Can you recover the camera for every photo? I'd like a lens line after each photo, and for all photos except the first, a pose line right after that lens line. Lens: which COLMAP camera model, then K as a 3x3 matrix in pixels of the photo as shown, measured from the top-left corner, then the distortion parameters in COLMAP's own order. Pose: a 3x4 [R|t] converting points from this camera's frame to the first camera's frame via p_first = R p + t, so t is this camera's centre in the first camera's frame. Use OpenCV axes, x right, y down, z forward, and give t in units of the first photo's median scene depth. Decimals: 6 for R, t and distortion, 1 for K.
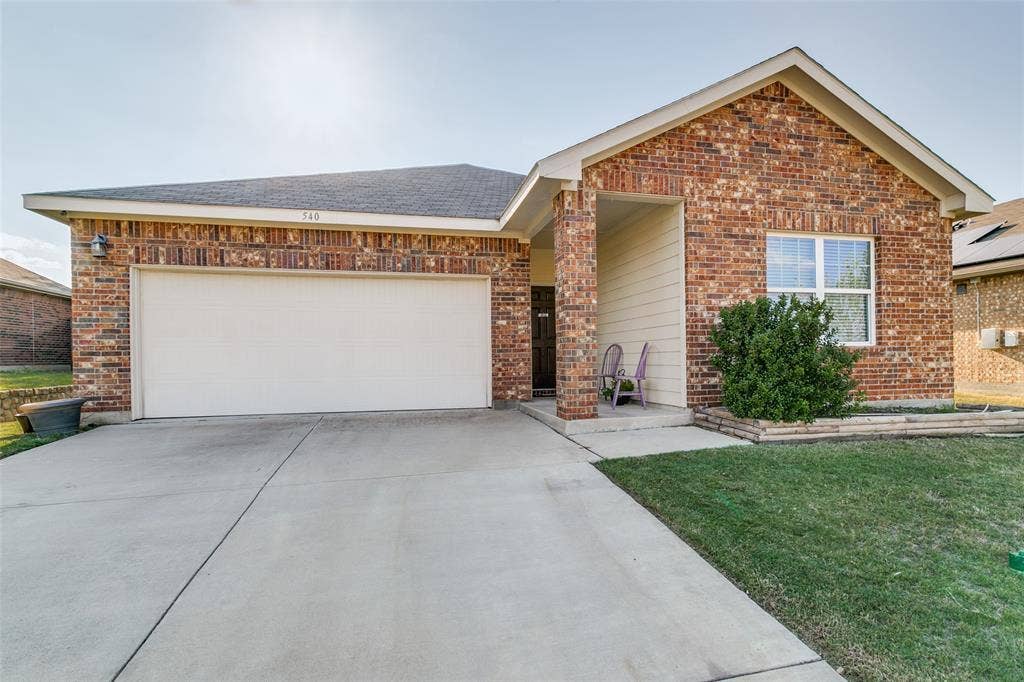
lens RADIAL K [[482.9, 0, 513.6], [0, 482.9, 329.6], [0, 0, 1]] dist [0.000241, 0.000204]
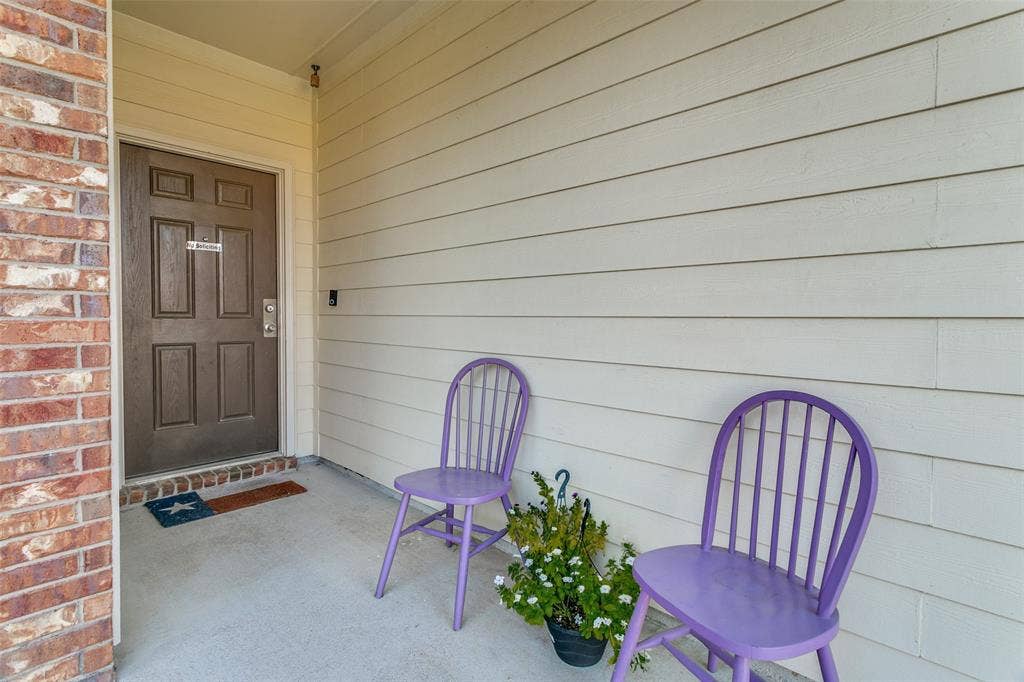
lens RADIAL K [[482.9, 0, 513.6], [0, 482.9, 329.6], [0, 0, 1]] dist [0.000241, 0.000204]
pose [[0.820979, -0.001158, 0.570958, 0.057719], [-0.044235, 0.996863, 0.065627, -0.005185], [-0.569243, -0.079135, 0.818352, 0.759931]]
